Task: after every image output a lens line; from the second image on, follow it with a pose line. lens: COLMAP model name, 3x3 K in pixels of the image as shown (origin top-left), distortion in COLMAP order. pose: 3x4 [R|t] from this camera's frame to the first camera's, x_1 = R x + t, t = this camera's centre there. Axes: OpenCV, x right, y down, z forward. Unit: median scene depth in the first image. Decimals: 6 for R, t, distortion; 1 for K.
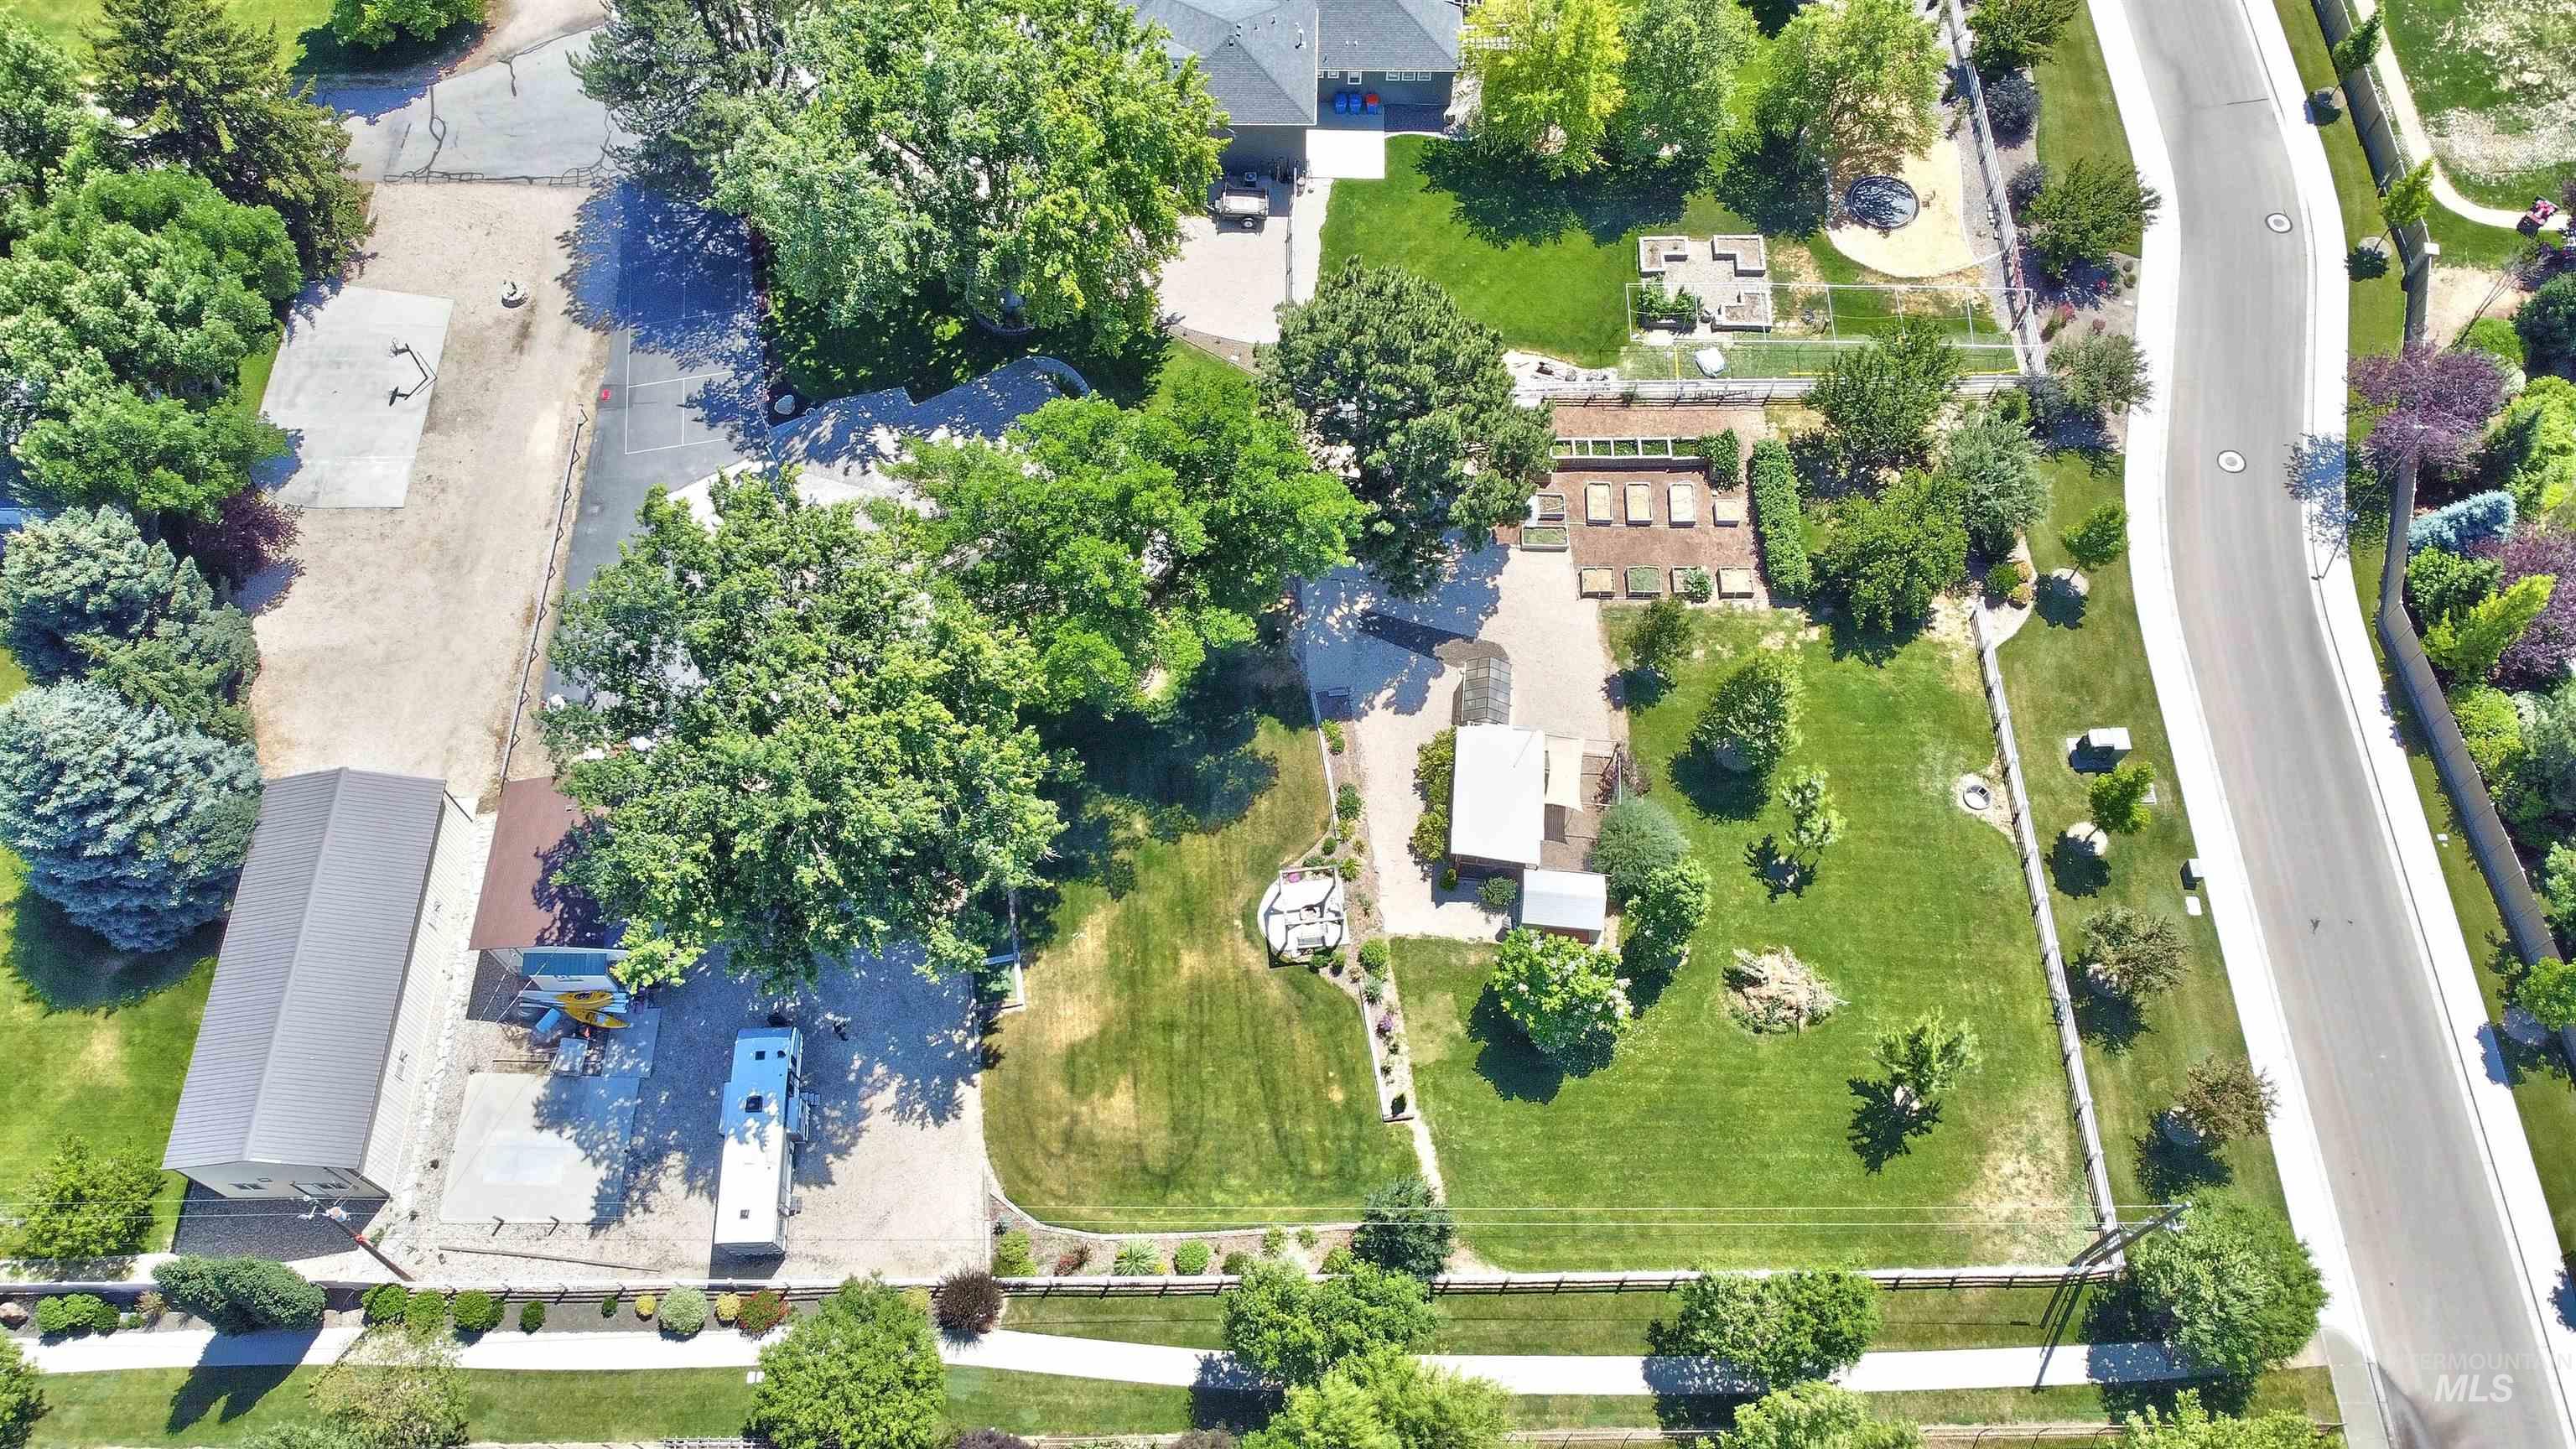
lens RADIAL K [[1939.6, 0, 1276.9], [0, 1939.6, 732.9], [0, 0, 1]] dist [0.009432, -0.004854]
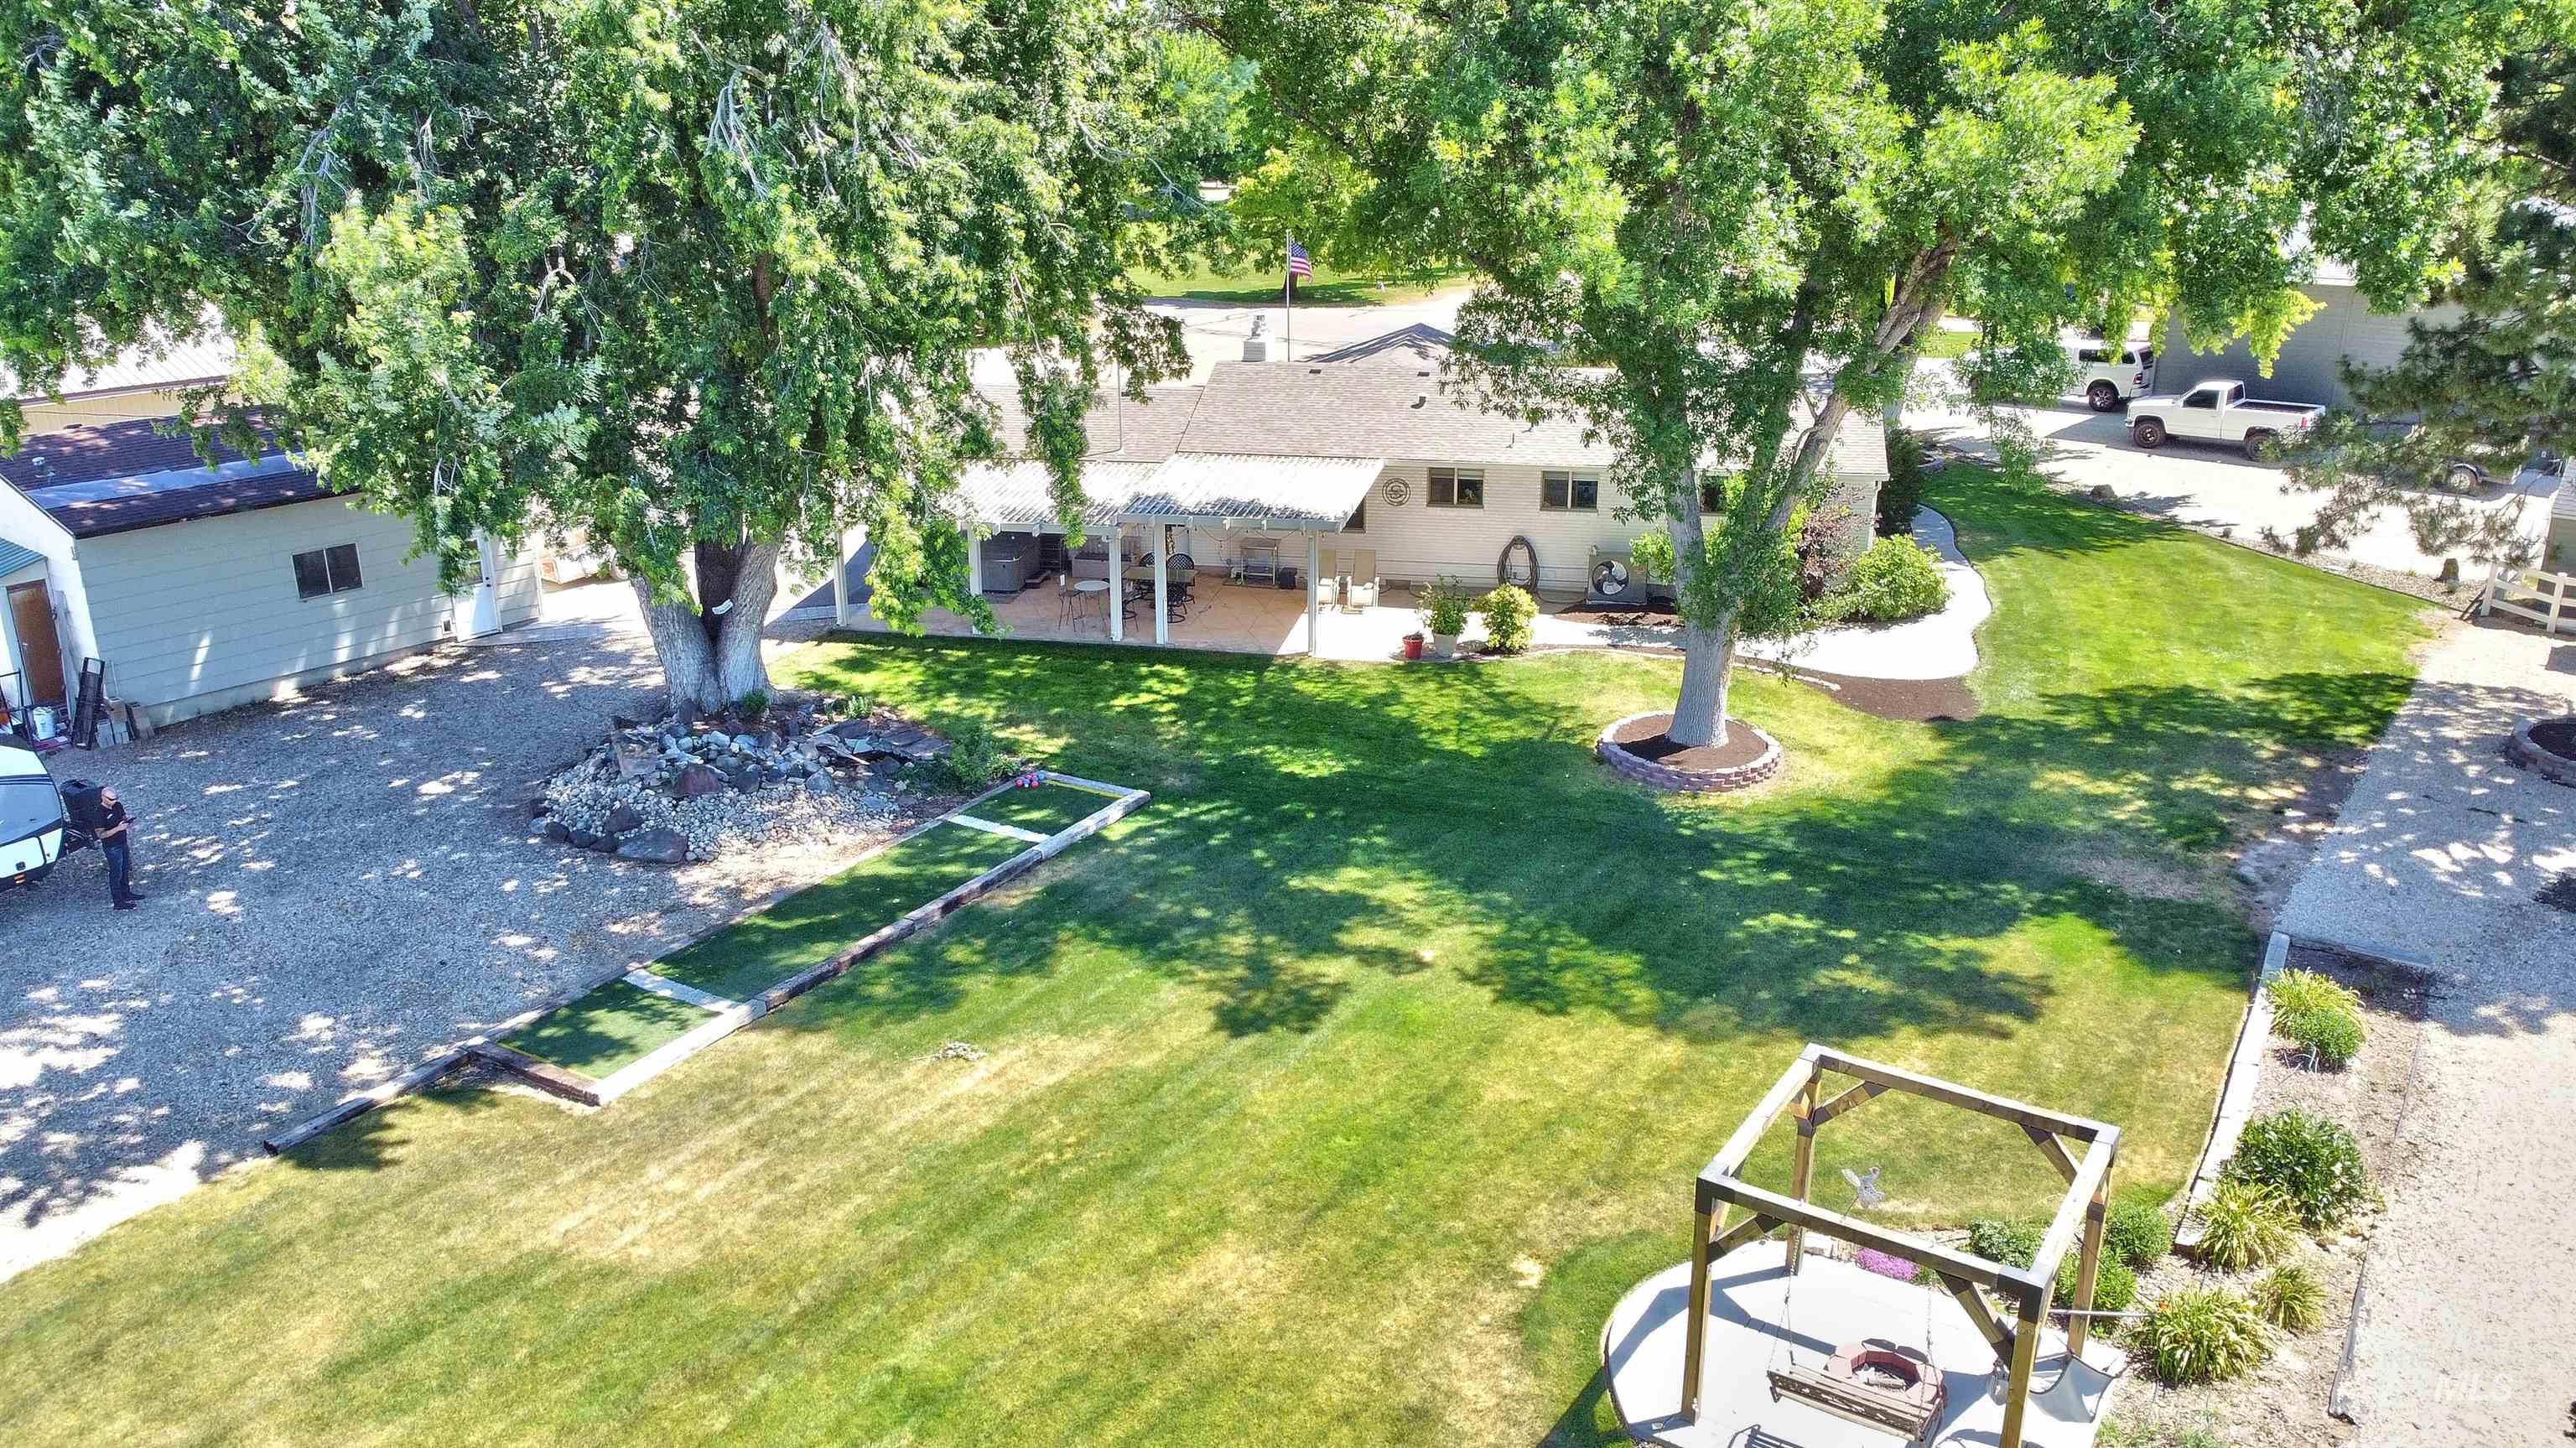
lens RADIAL K [[2040.5, 0, 1288.0], [0, 2040.5, 724.0], [0, 0, 1]] dist [-0.015324, -0.006697]
pose [[0.775408, 0.211513, -0.594983, 0.074139], [-0.563479, 0.657054, -0.500771, 0.182000], [0.285017, 0.723562, 0.628668, 0.789598]]
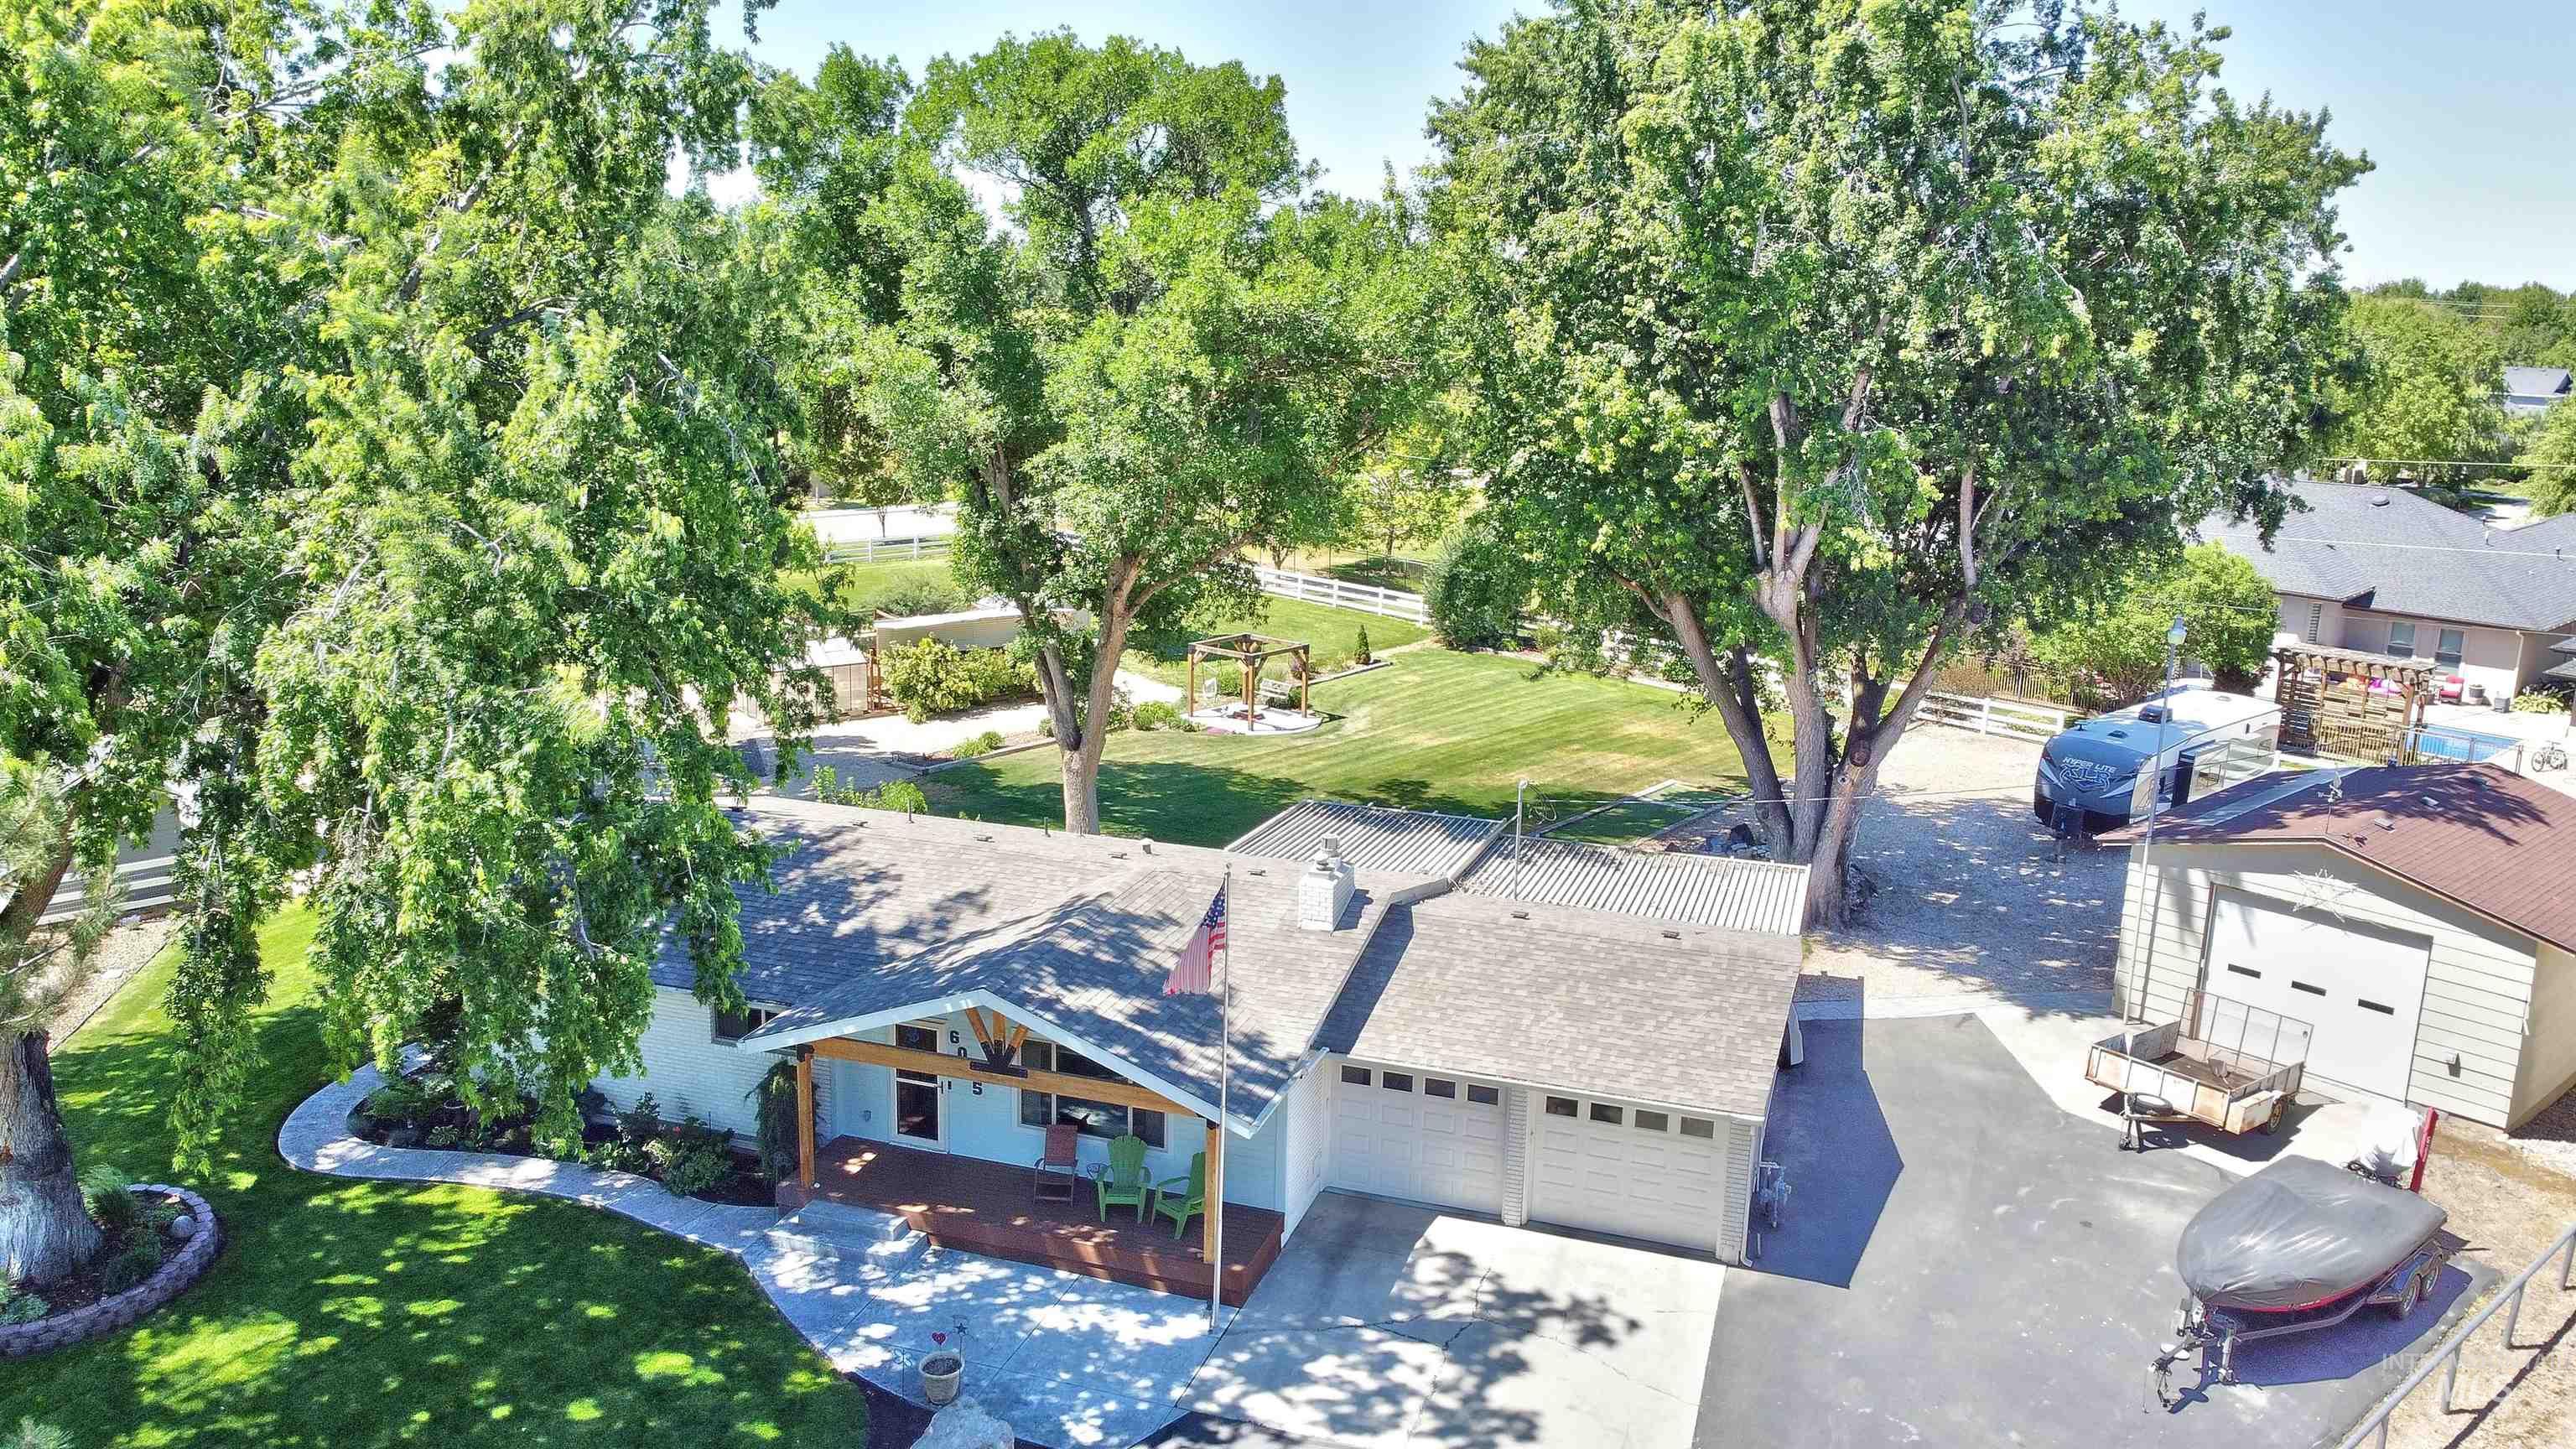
lens RADIAL K [[1939.6, 0, 1276.9], [0, 1939.6, 732.9], [0, 0, 1]] dist [0.009432, -0.004854]
pose [[-0.657520, -0.178896, 0.731891, -0.459998], [0.662660, 0.324951, 0.674751, -0.332613], [-0.358539, 0.928657, -0.095114, 1.032211]]
